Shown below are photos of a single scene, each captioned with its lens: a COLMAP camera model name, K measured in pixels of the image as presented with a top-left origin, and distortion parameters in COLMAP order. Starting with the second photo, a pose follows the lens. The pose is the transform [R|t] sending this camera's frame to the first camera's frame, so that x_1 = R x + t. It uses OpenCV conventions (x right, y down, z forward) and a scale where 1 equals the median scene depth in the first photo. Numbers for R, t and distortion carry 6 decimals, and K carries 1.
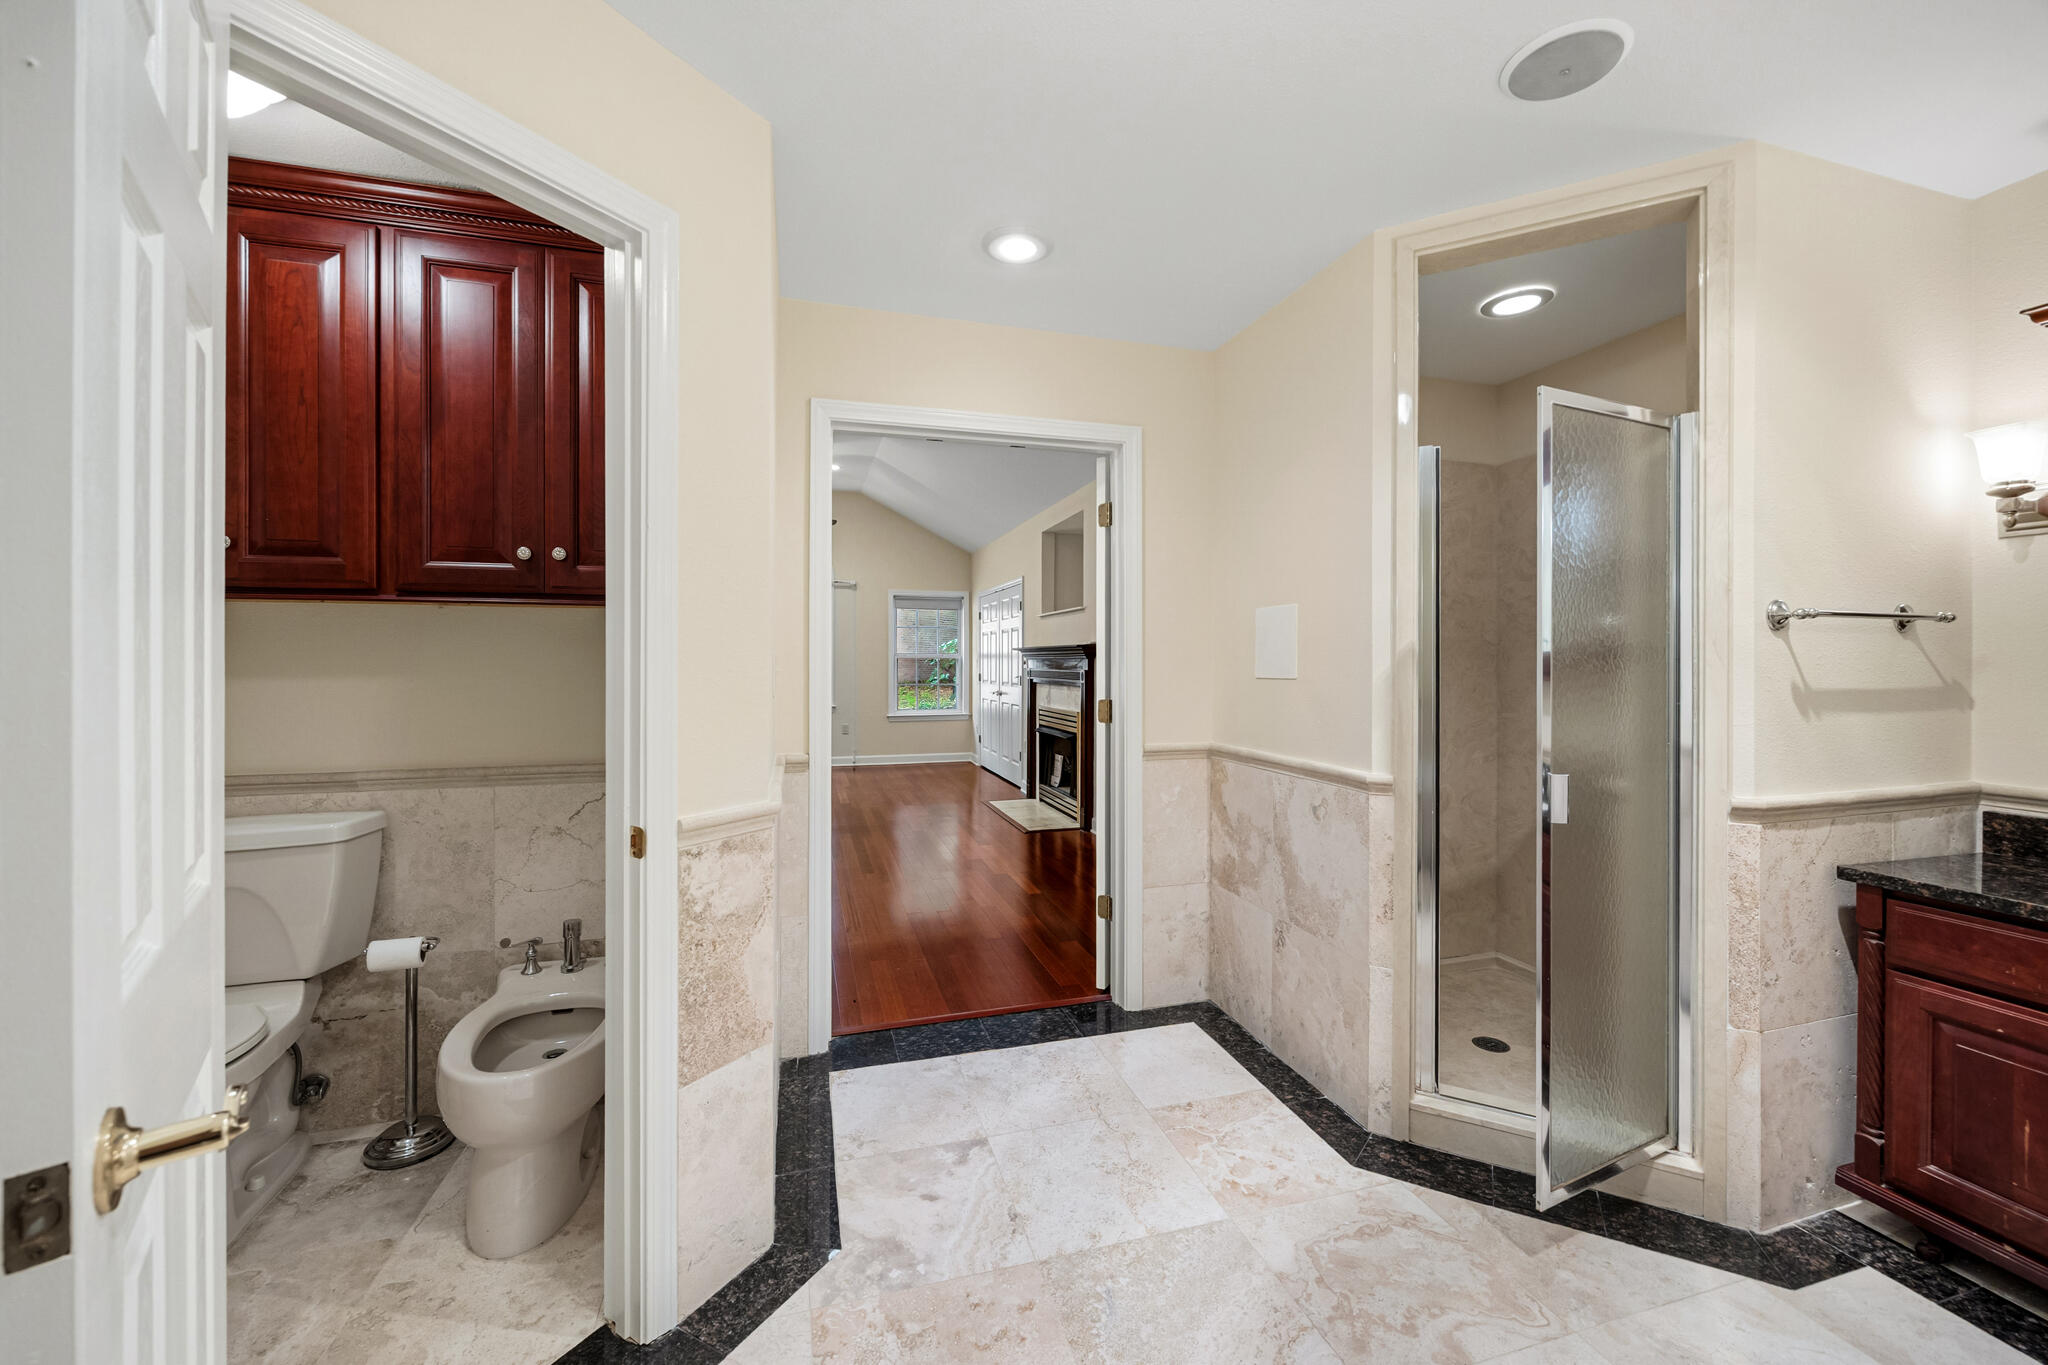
lens RADIAL K [[810.2, 0, 1029.6], [0, 810.2, 663.3], [0, 0, 1]] dist [0.000074, 0.000509]
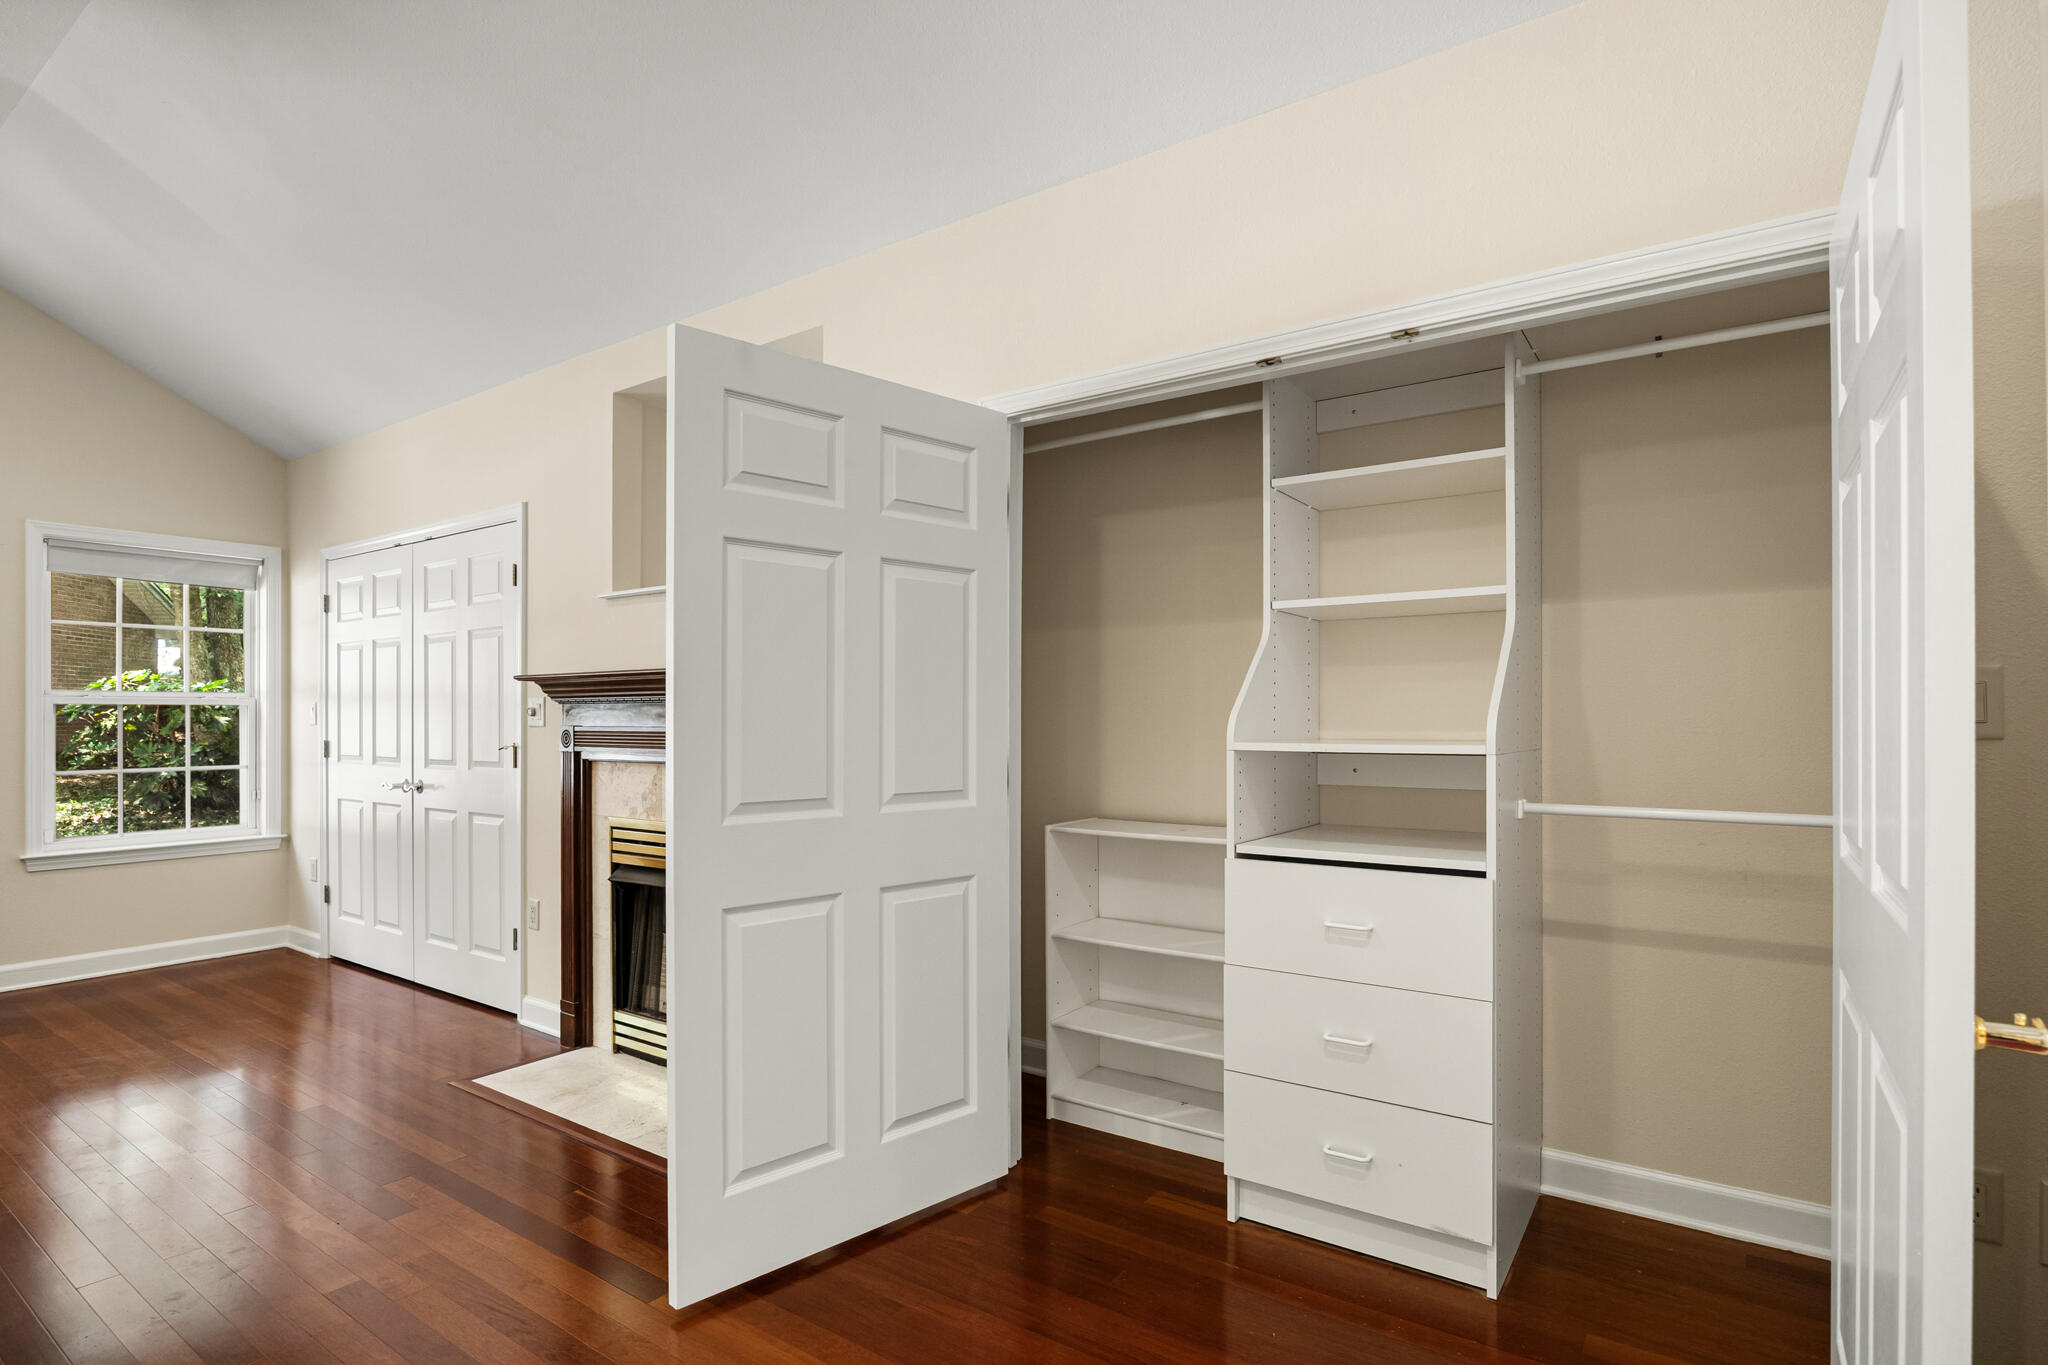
lens RADIAL K [[1025.9, 0, 1023.5], [0, 1025.9, 718.7], [0, 0, 1]] dist [-0.002752, -0.000185]
pose [[0.783347, -0.000662, 0.621584, -0.405758], [0.001936, 0.999997, -0.001376, 0.010662], [-0.621582, 0.002281, 0.783346, 1.308838]]
